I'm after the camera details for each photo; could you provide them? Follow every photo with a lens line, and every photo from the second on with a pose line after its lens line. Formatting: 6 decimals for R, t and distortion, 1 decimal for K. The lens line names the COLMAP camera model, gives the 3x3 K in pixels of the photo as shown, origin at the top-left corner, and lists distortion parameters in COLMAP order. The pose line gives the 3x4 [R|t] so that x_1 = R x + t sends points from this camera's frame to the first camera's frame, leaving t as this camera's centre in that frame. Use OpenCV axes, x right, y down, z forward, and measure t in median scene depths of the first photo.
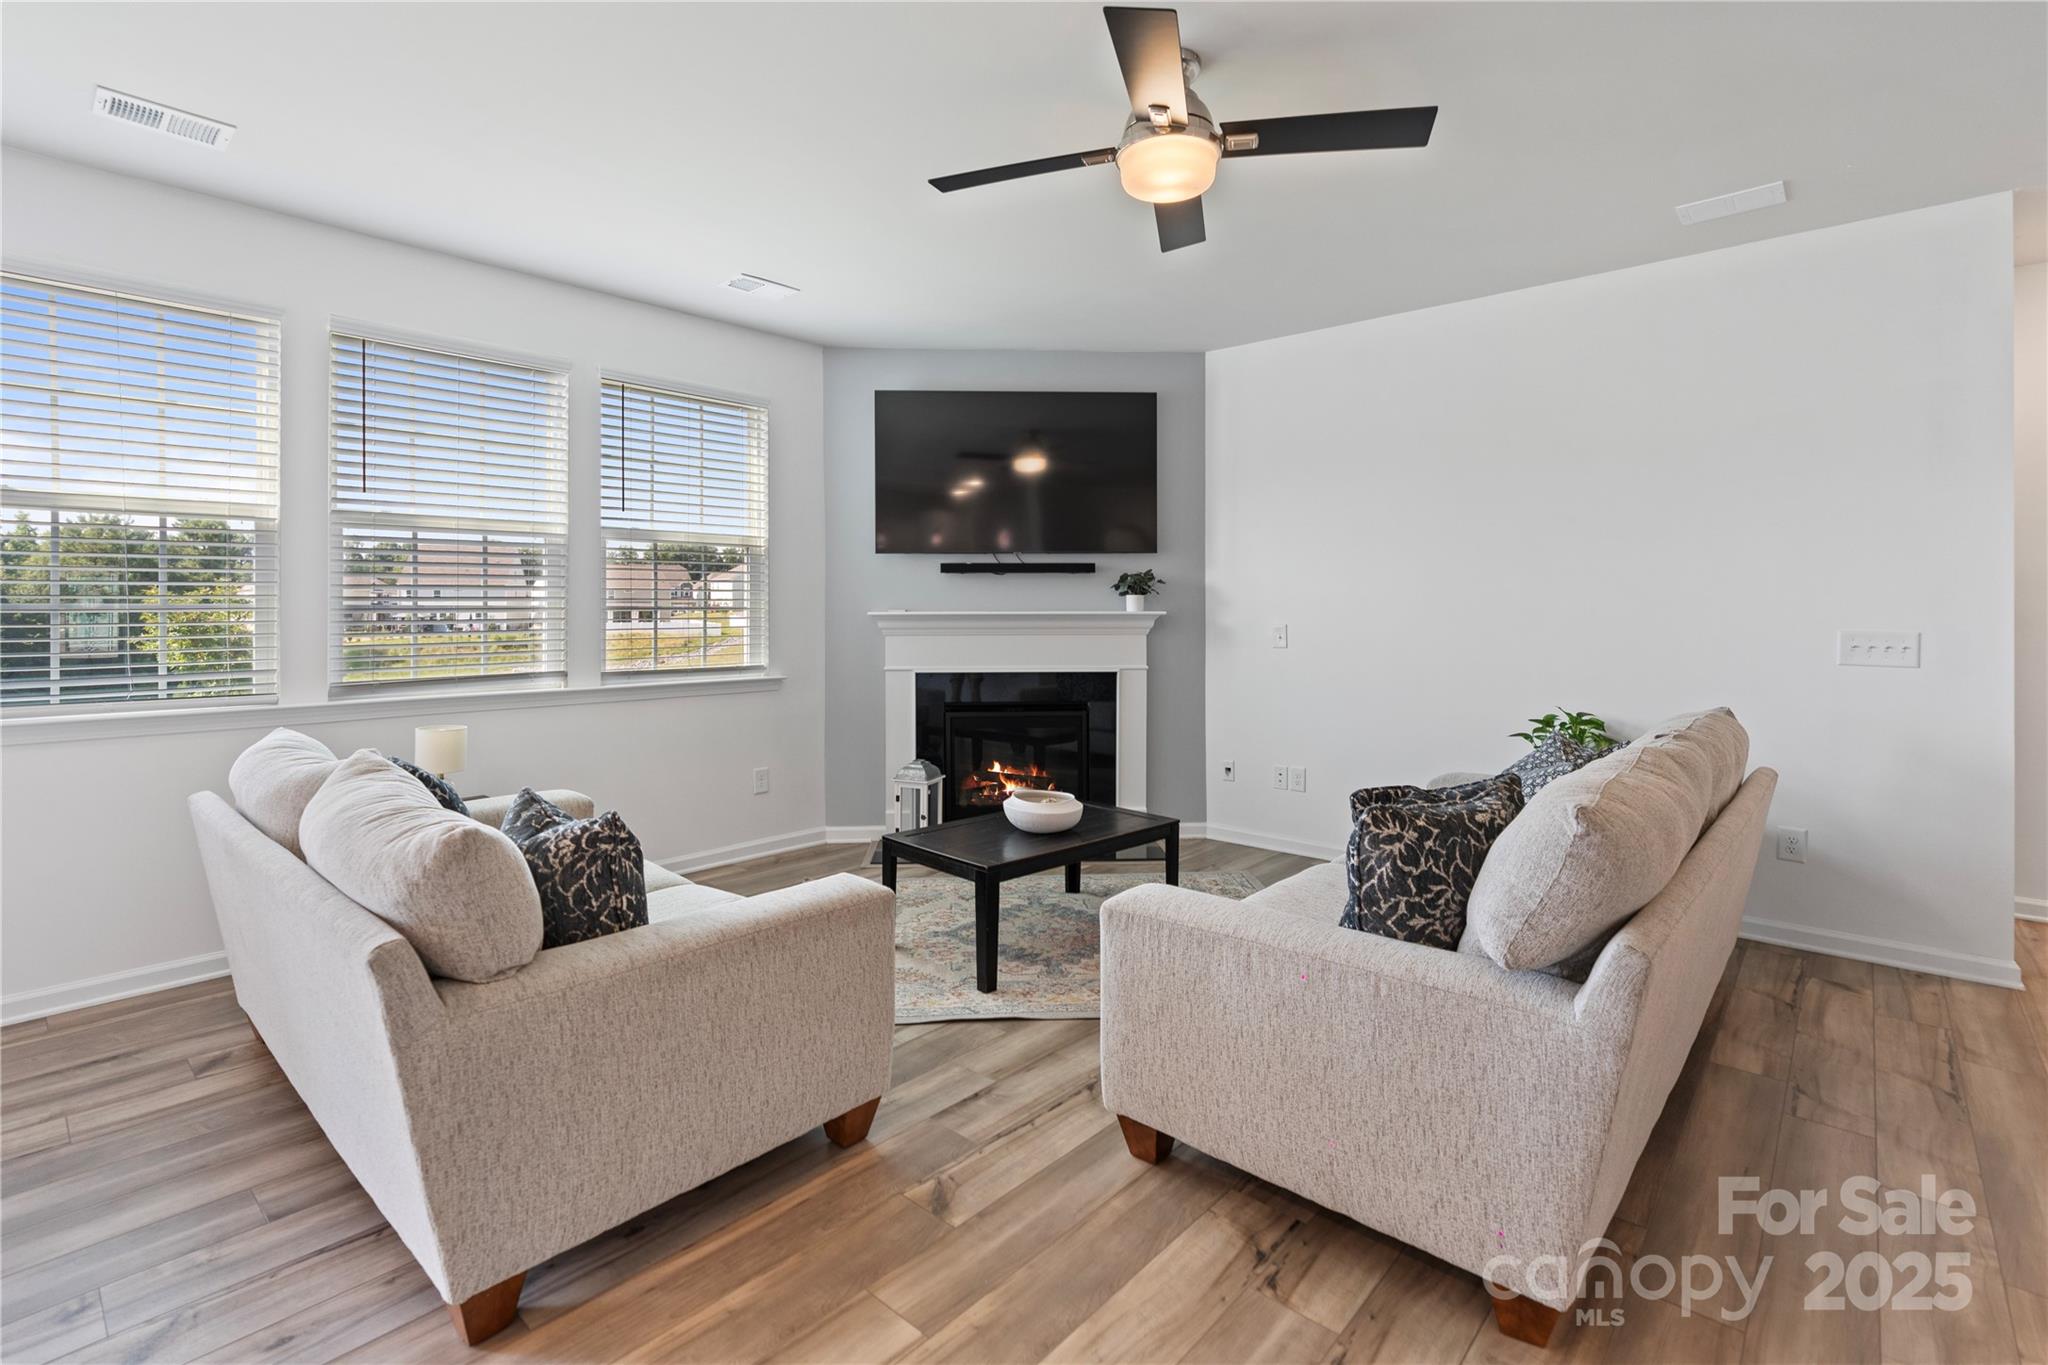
lens RADIAL K [[939.3, 0, 1012.8], [0, 939.3, 618.8], [0, 0, 1]] dist [-0.004628, 0.002118]
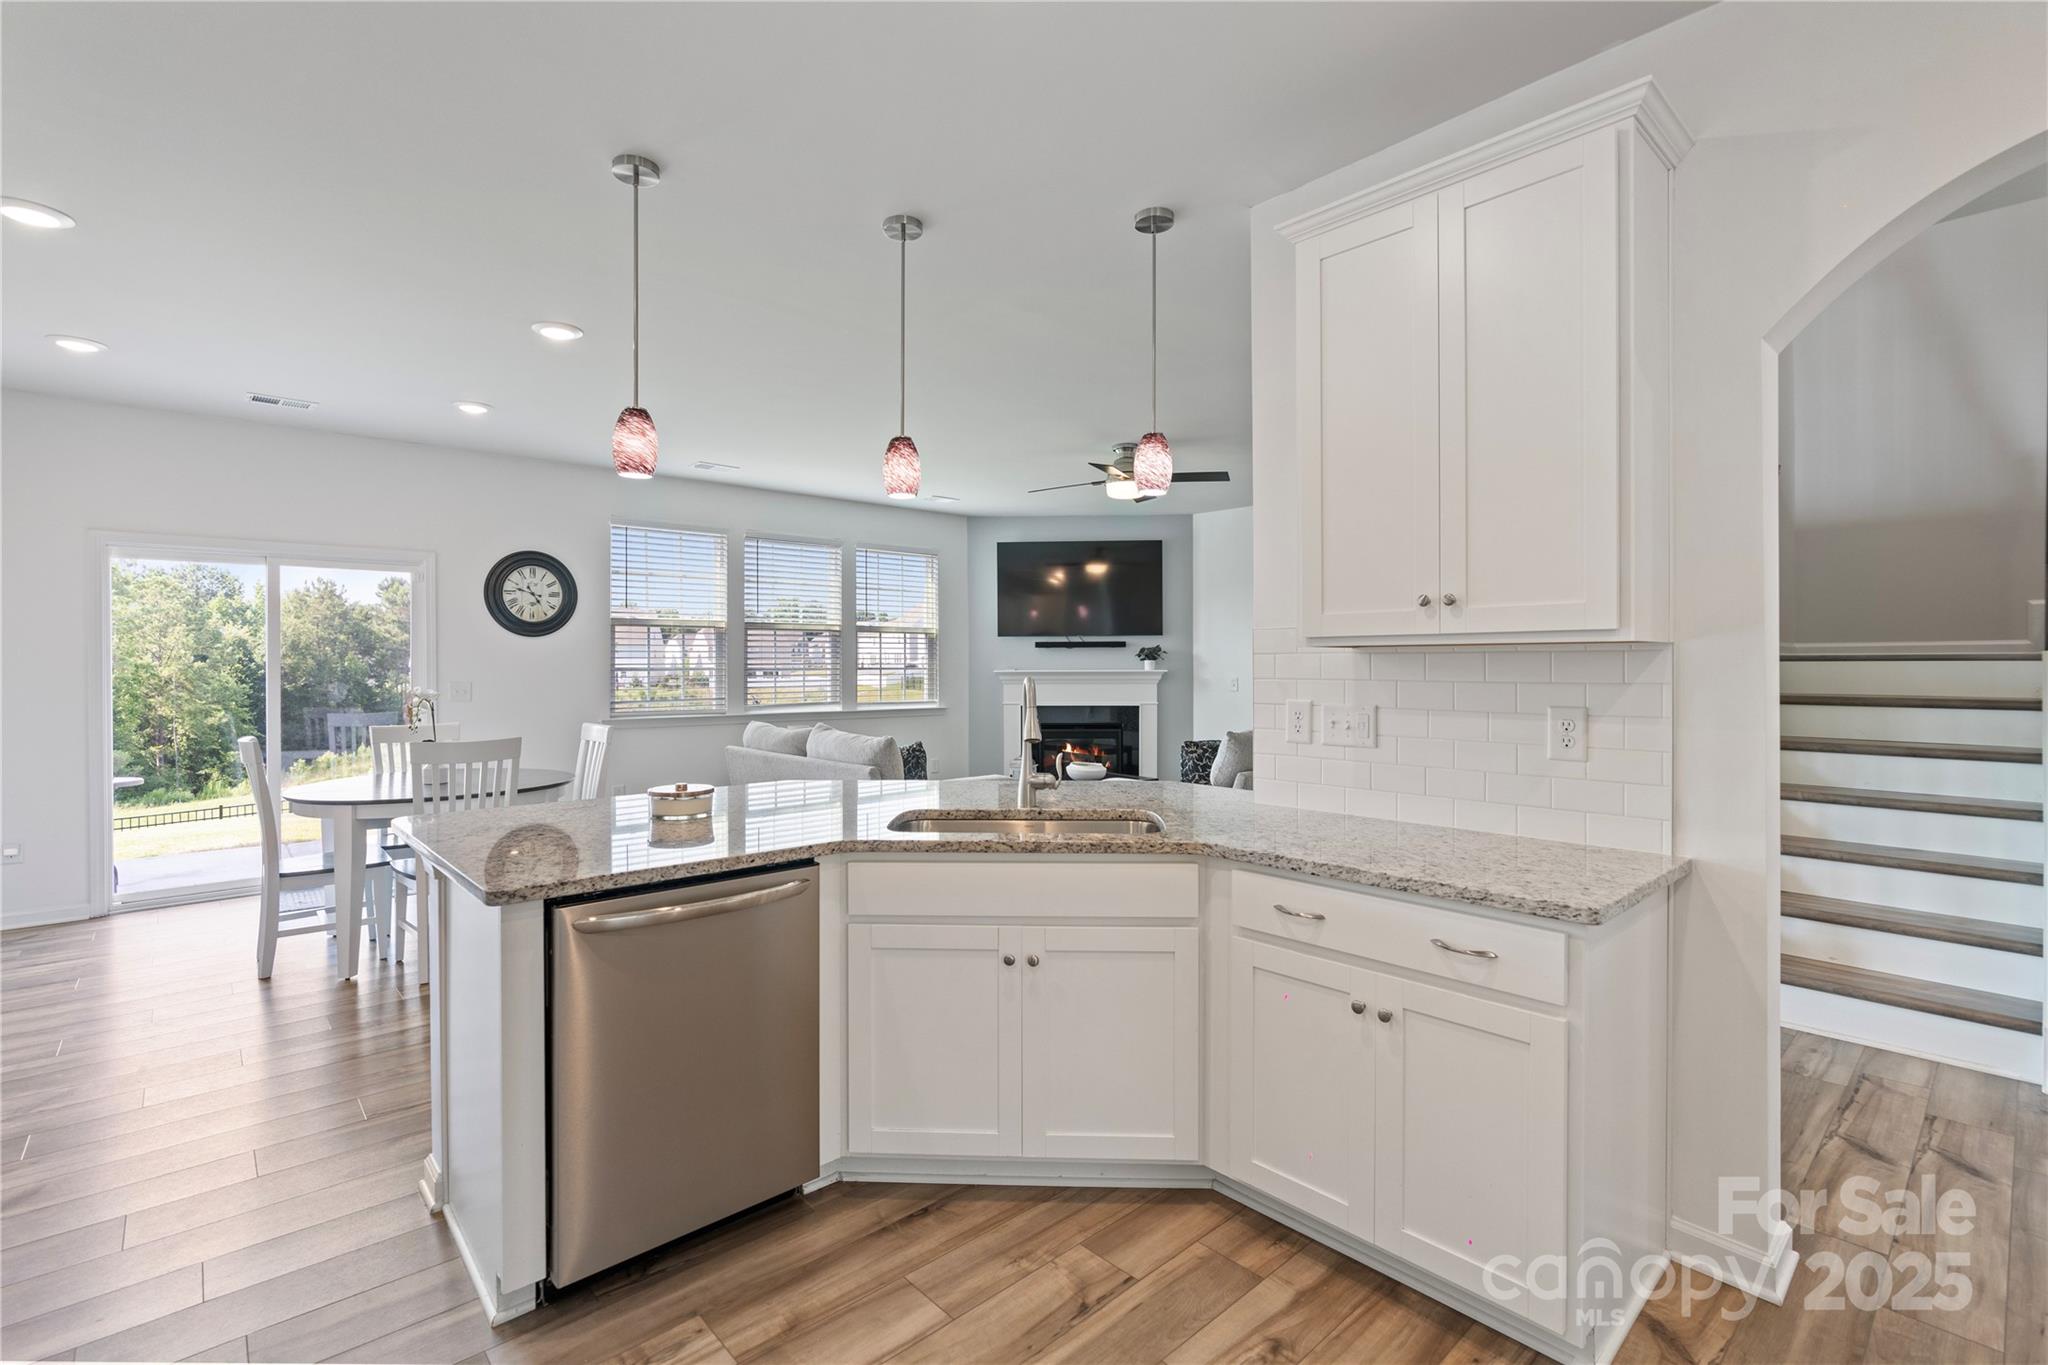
lens RADIAL K [[939.3, 0, 1012.1], [0, 939.3, 672.2], [0, 0, 1]] dist [-0.004628, 0.002118]
pose [[0.994468, -0.001335, -0.105032, 0.064620], [0.001131, 0.999997, -0.002001, -0.000313], [0.105035, 0.001871, 0.994467, -0.749119]]
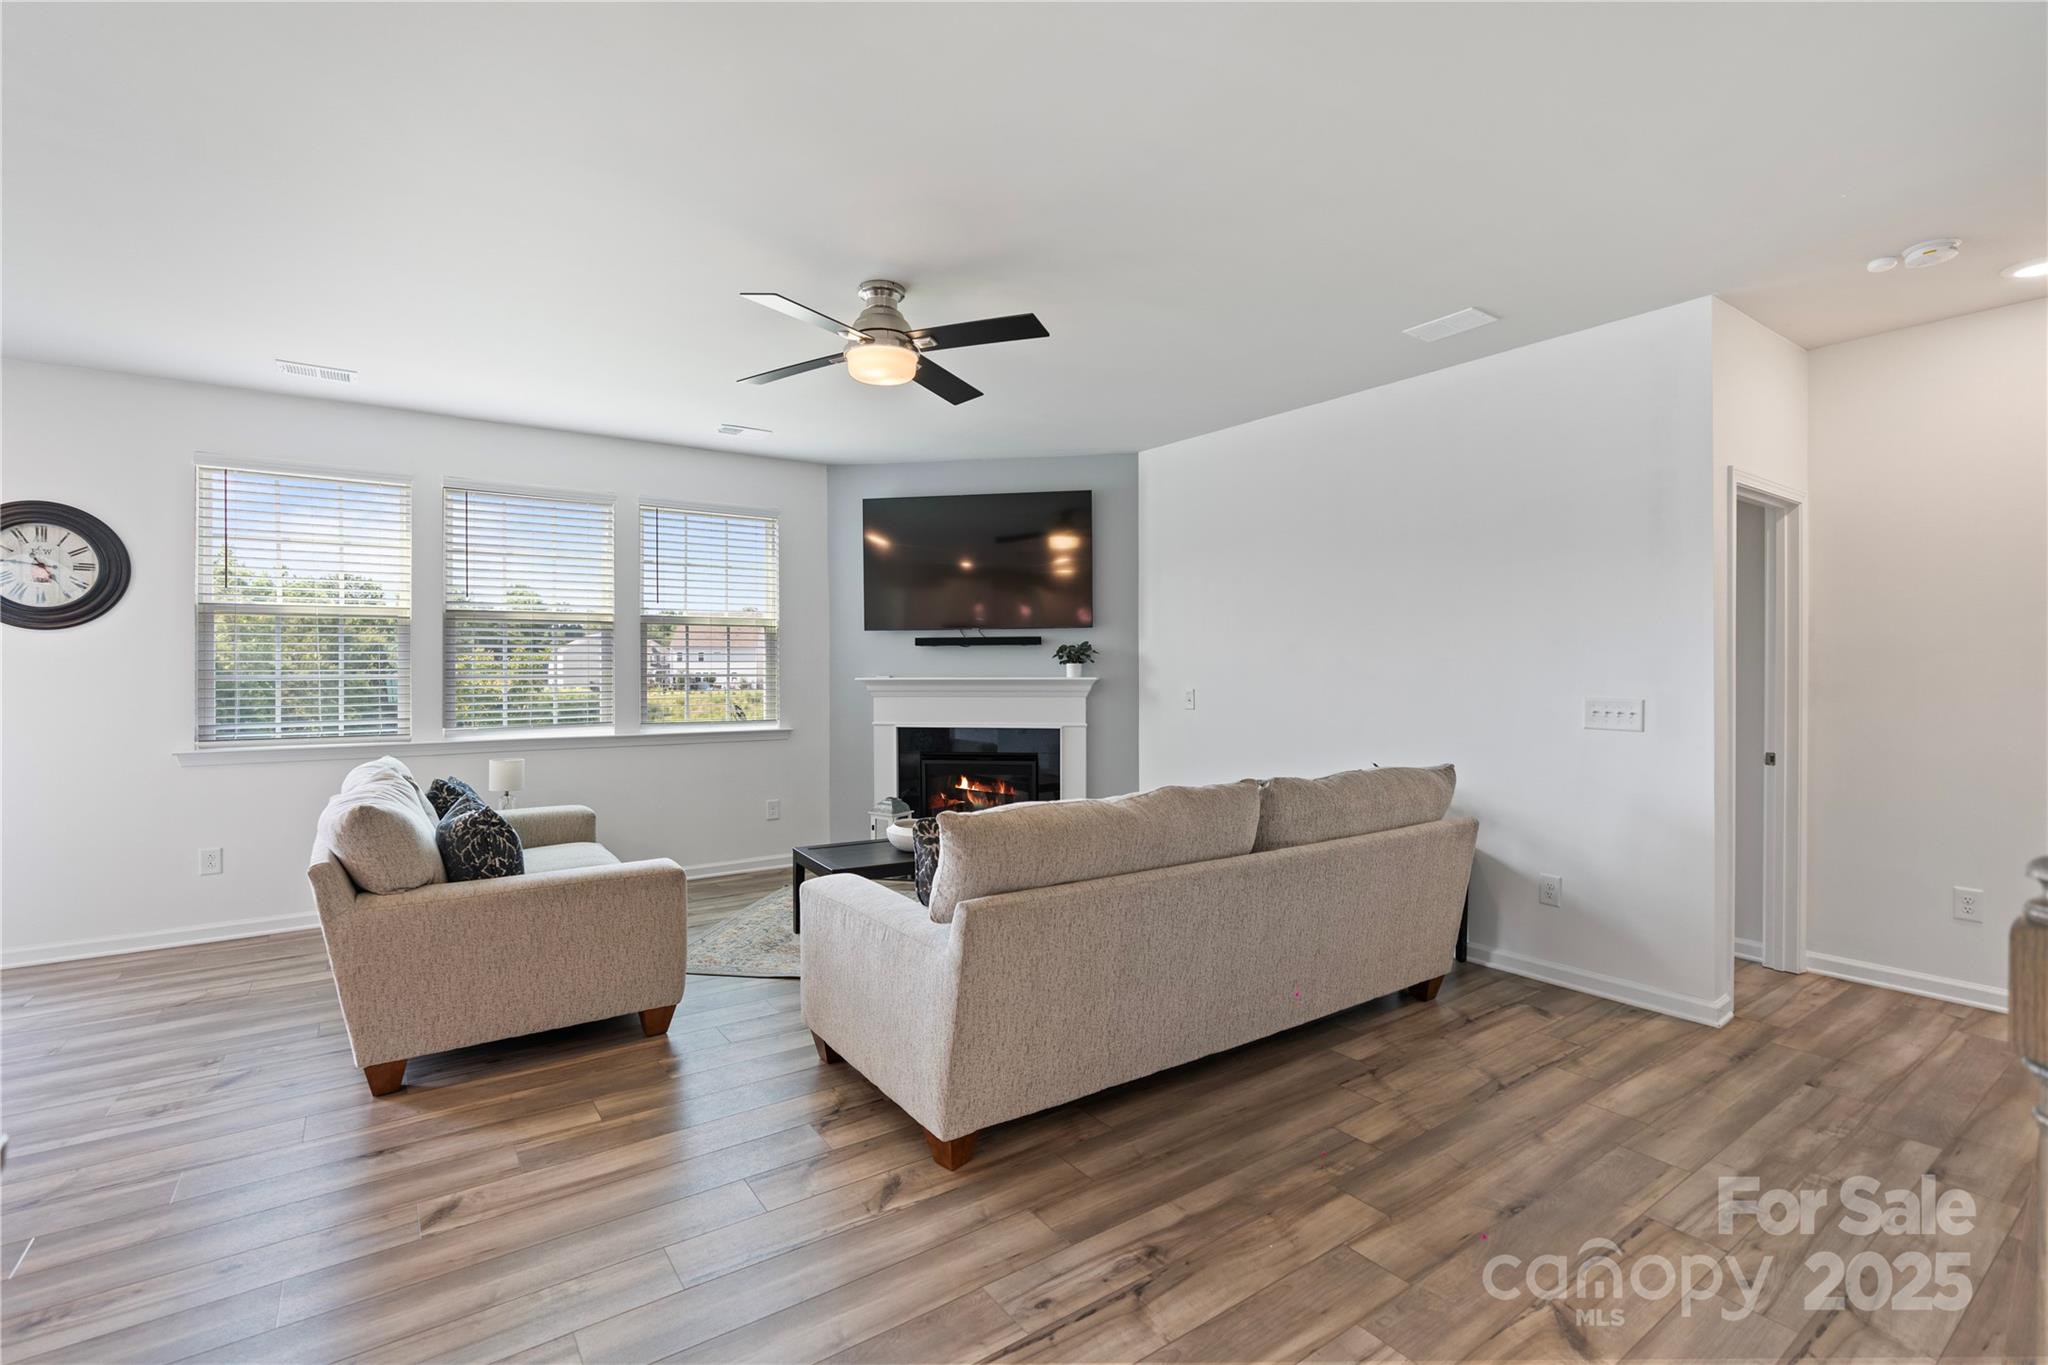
lens RADIAL K [[939.3, 0, 1048.3], [0, 939.3, 677.7], [0, 0, 1]] dist [-0.004628, 0.002118]
pose [[0.975020, 0.000332, -0.222116, 0.380021], [-0.000209, 1.000000, 0.000579, -0.008277], [0.222116, -0.000518, 0.975020, -0.161672]]
